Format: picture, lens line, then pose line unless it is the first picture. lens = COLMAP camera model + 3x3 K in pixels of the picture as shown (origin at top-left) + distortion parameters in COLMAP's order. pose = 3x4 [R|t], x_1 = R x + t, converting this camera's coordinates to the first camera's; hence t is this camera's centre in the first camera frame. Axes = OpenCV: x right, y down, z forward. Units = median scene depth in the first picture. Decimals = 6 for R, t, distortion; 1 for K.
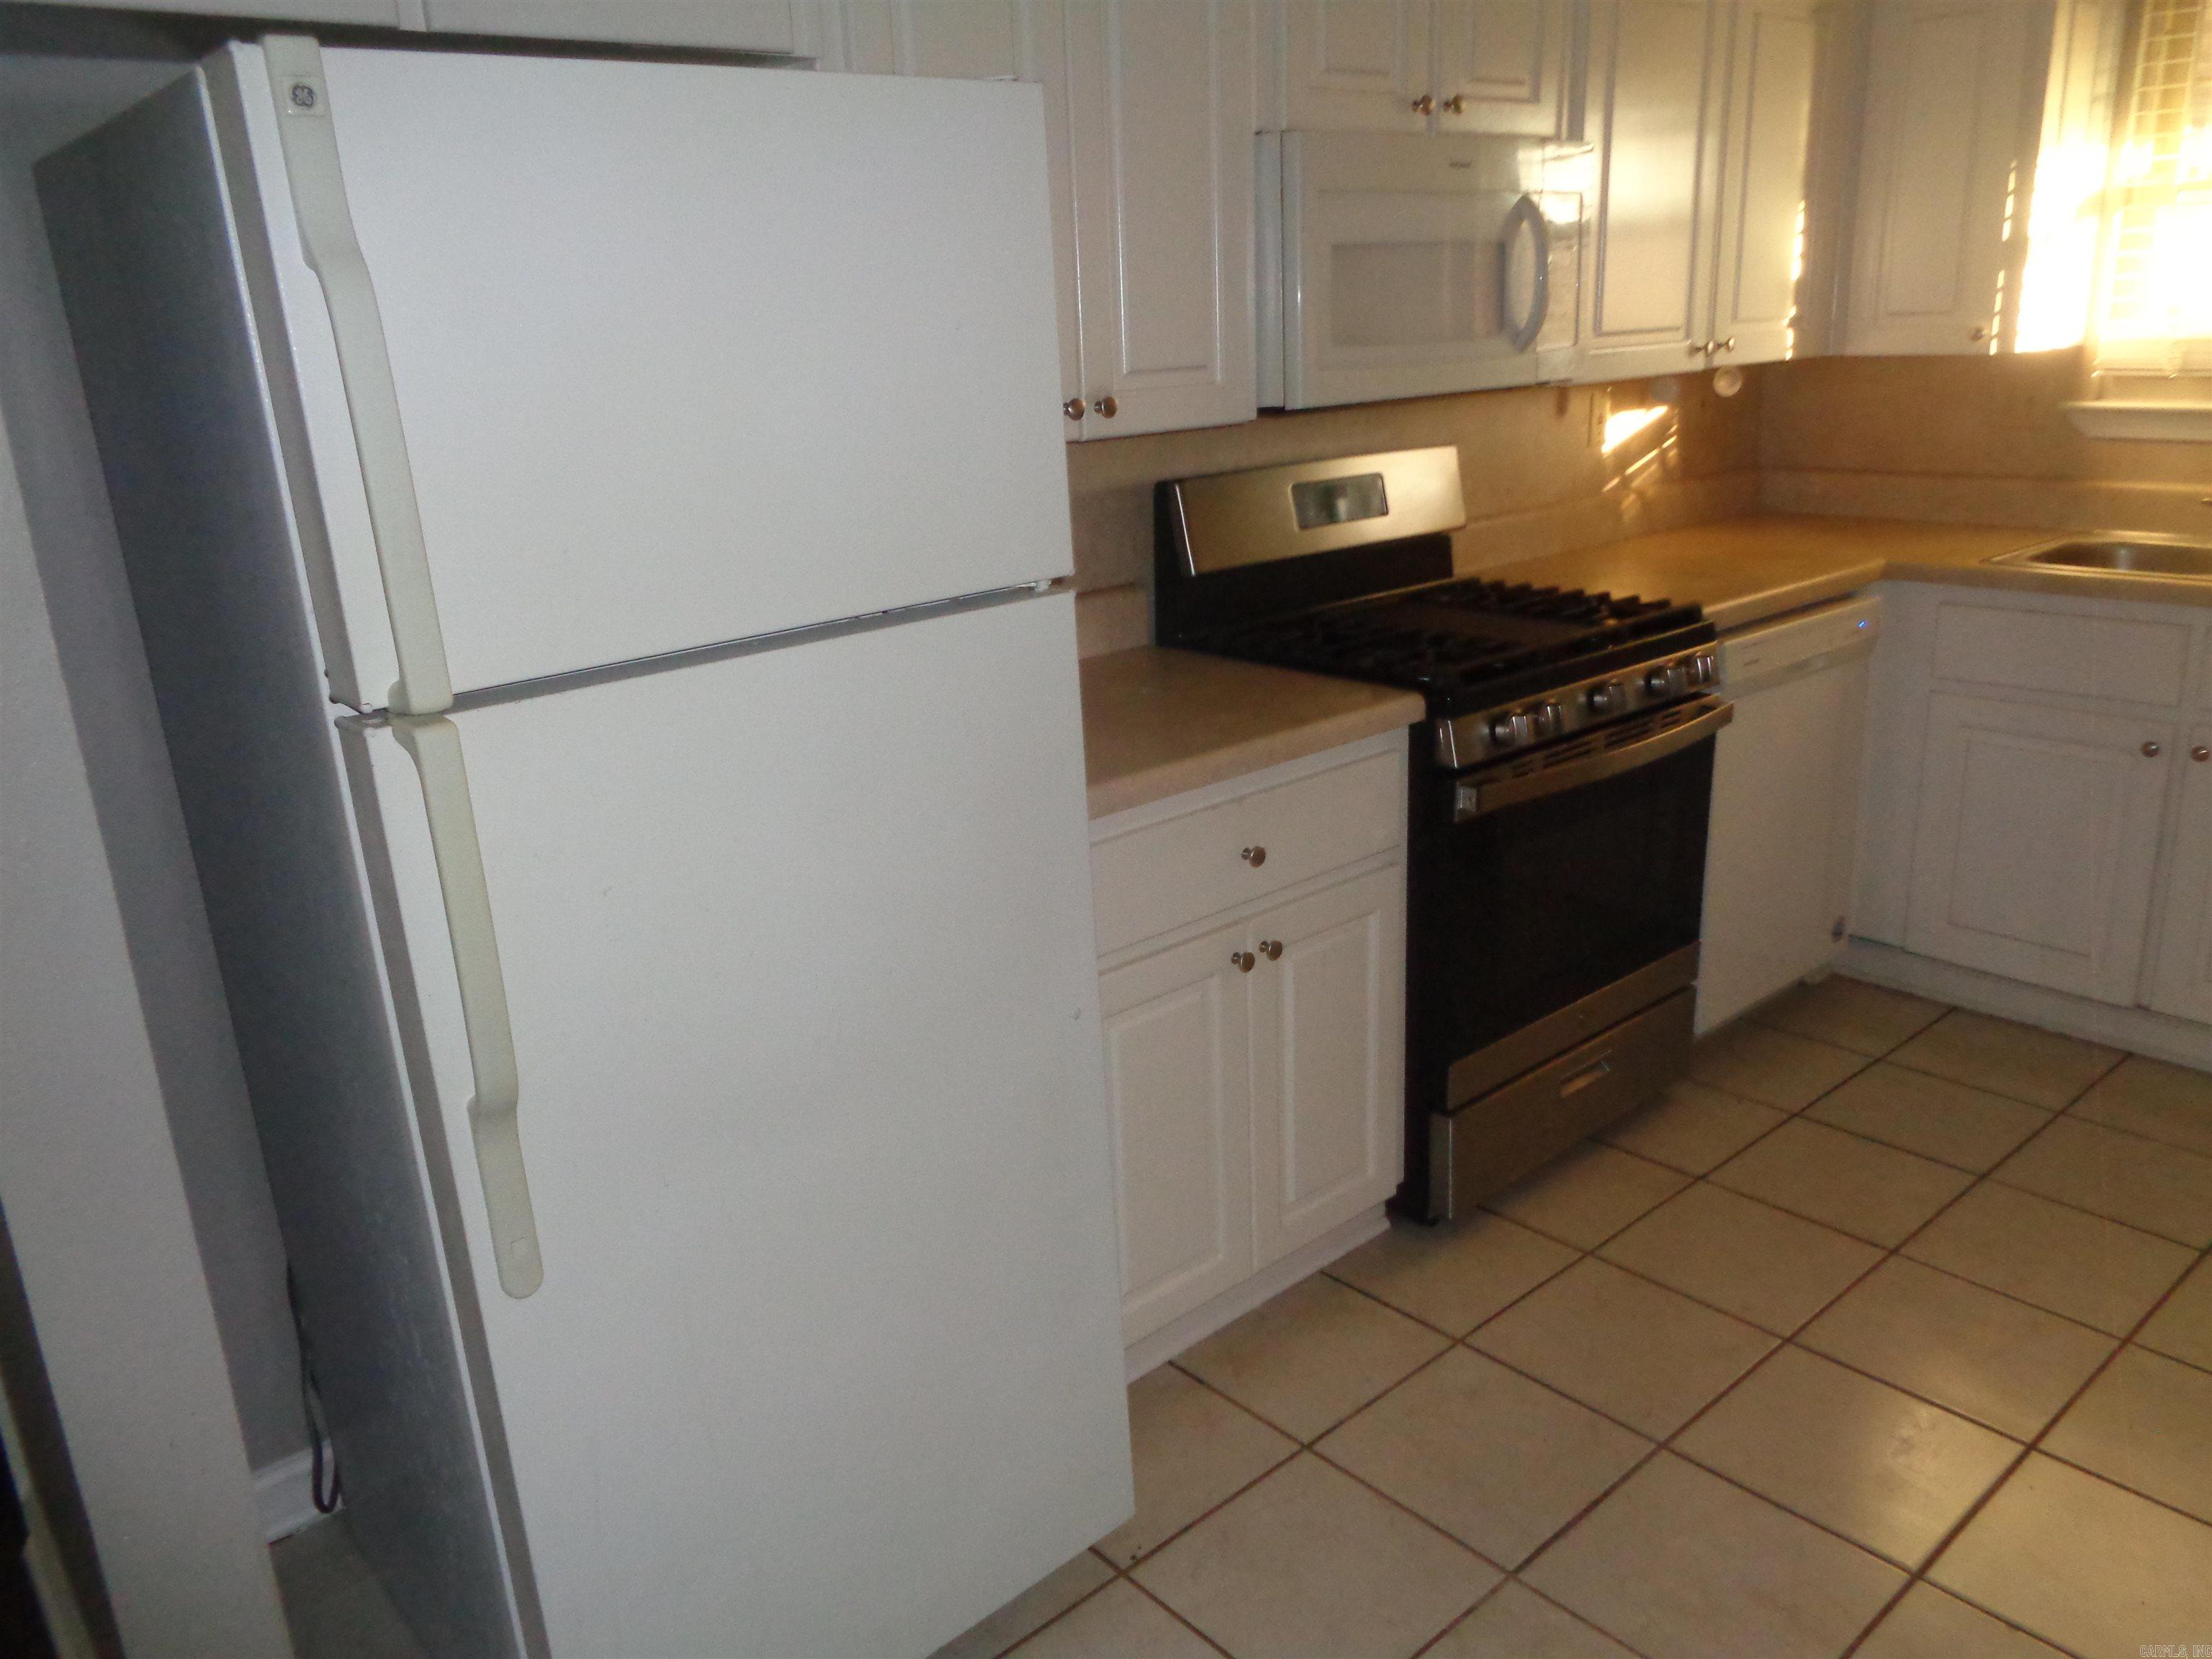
lens RADIAL K [[1629.3, 0, 1113.9], [0, 1629.3, 823.2], [0, 0, 1]] dist [-0.022414, 0.009894]
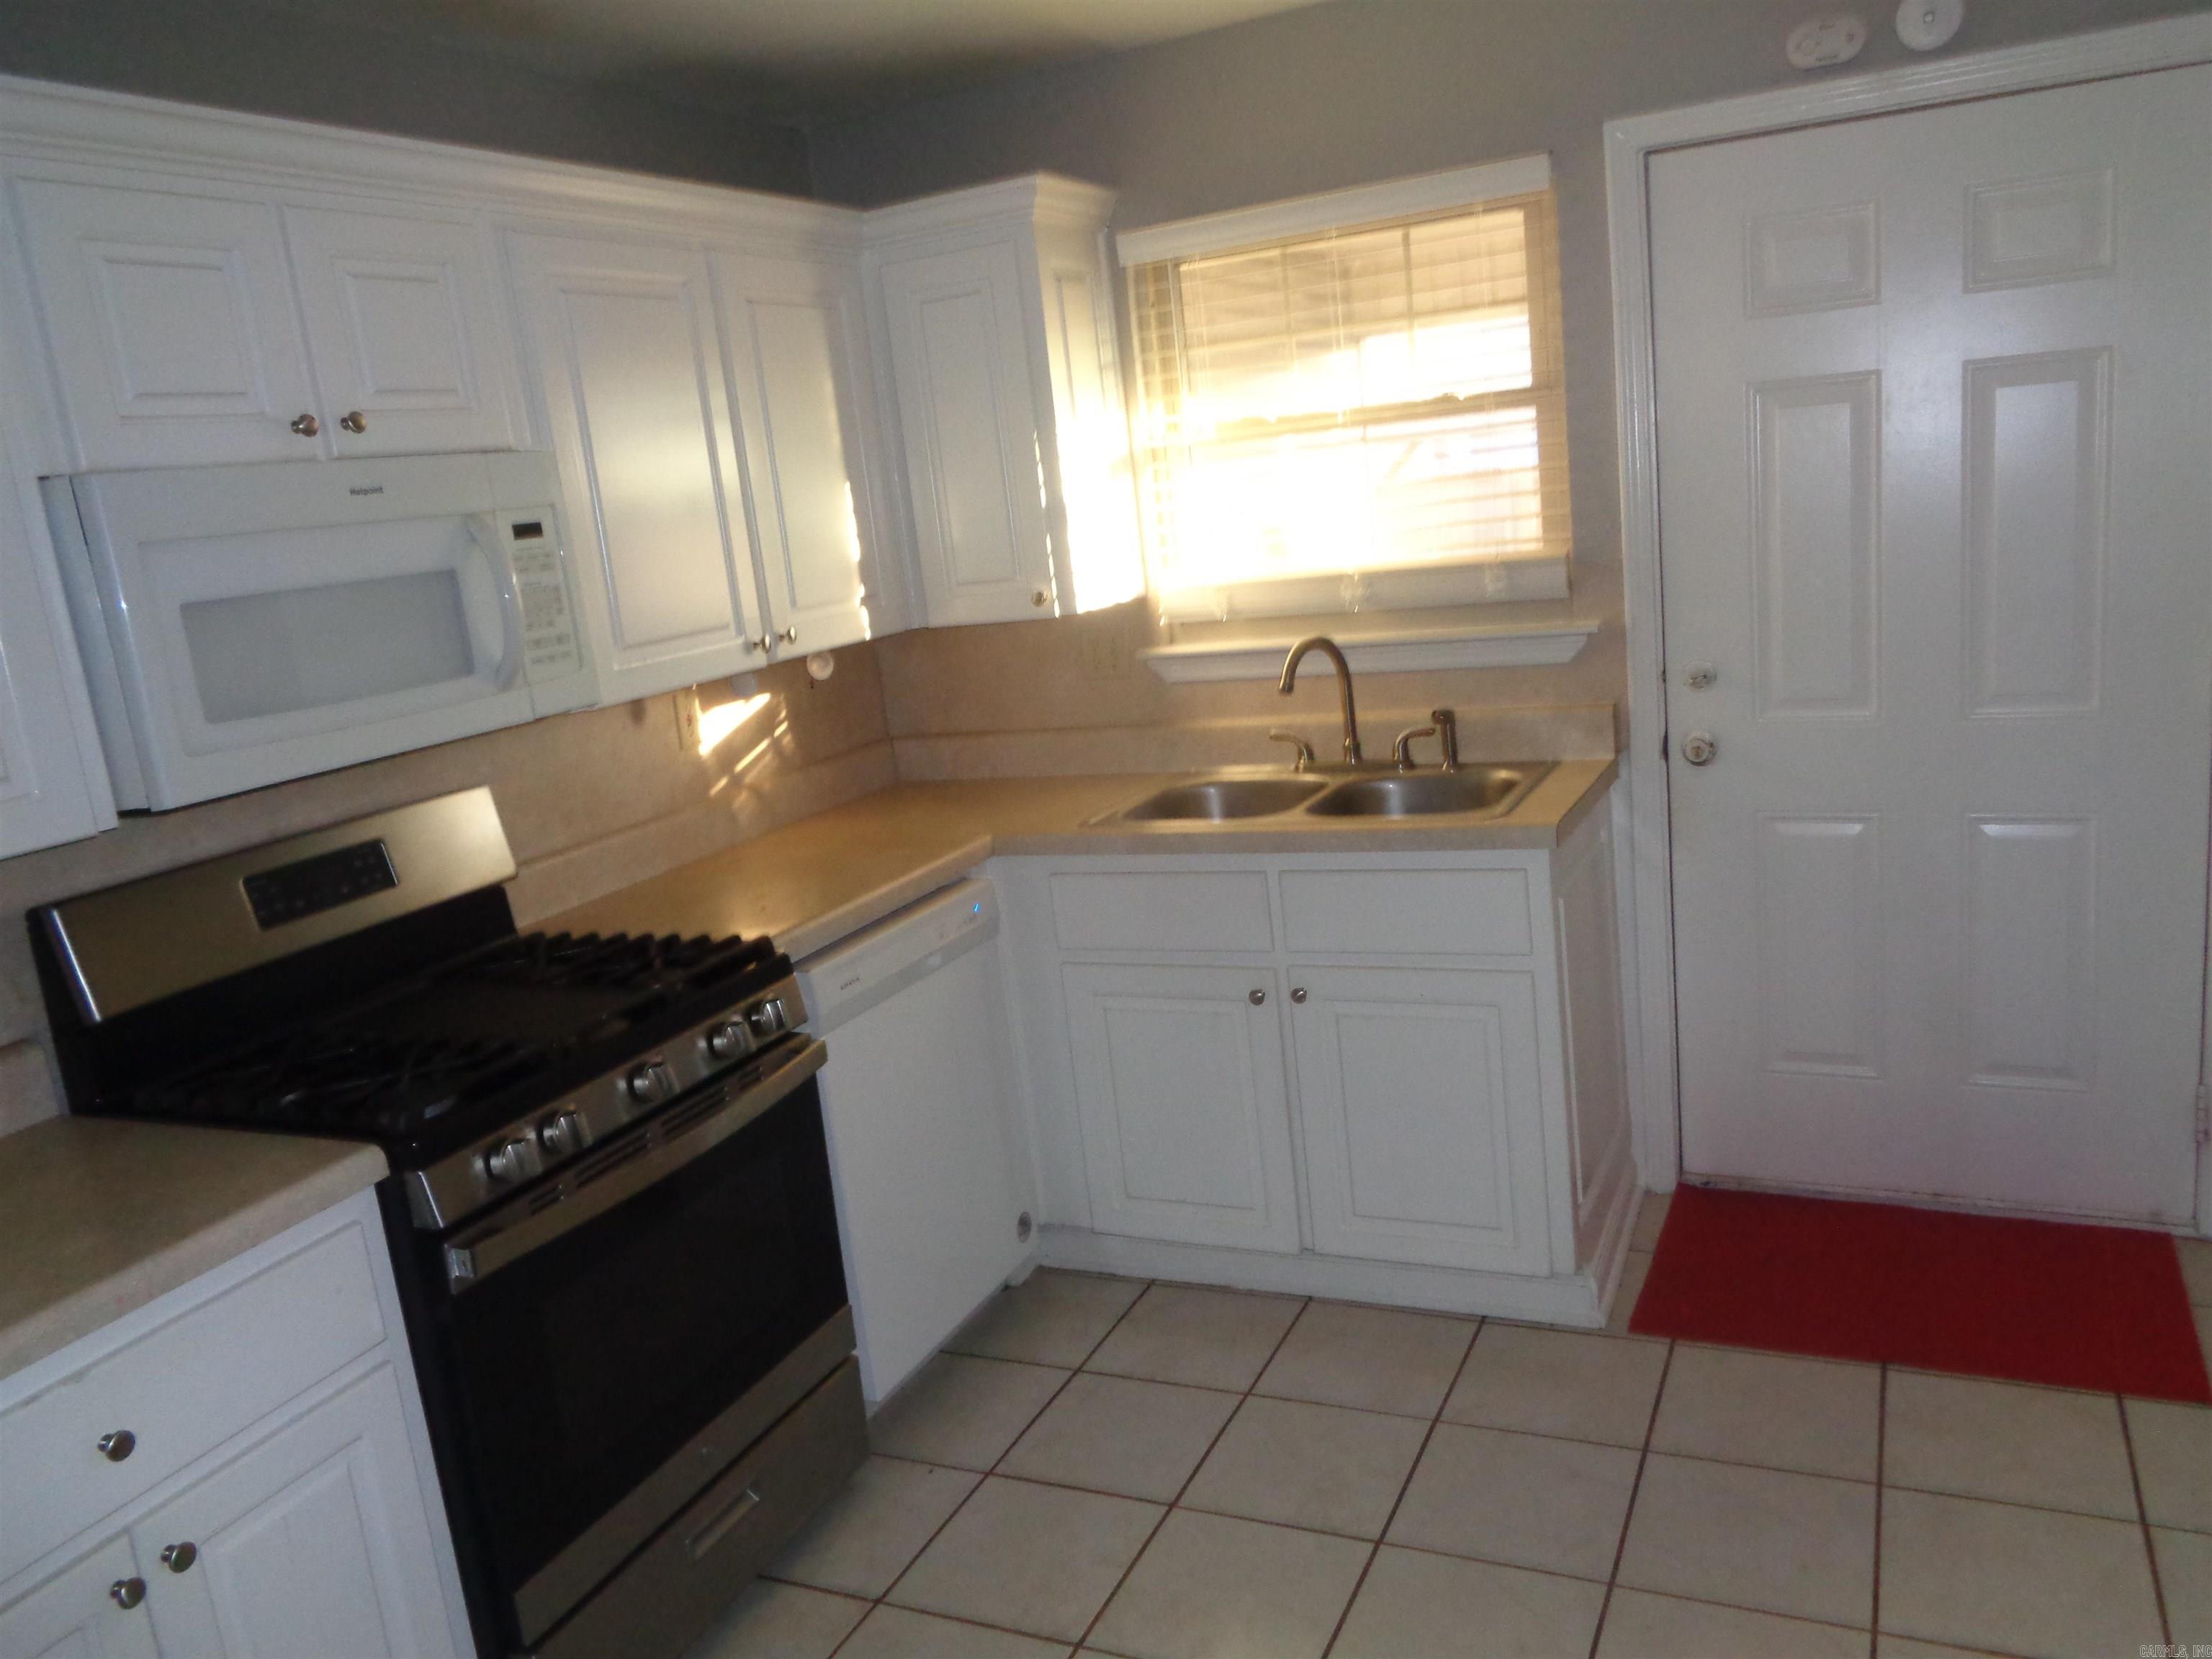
lens RADIAL K [[1629.3, 0, 1113.9], [0, 1629.3, 823.2], [0, 0, 1]] dist [-0.022414, 0.009894]
pose [[0.910054, -0.144287, 0.388565, 0.175157], [0.195434, 0.976078, -0.095274, -0.066250], [-0.365523, 0.162643, 0.916483, 0.093021]]
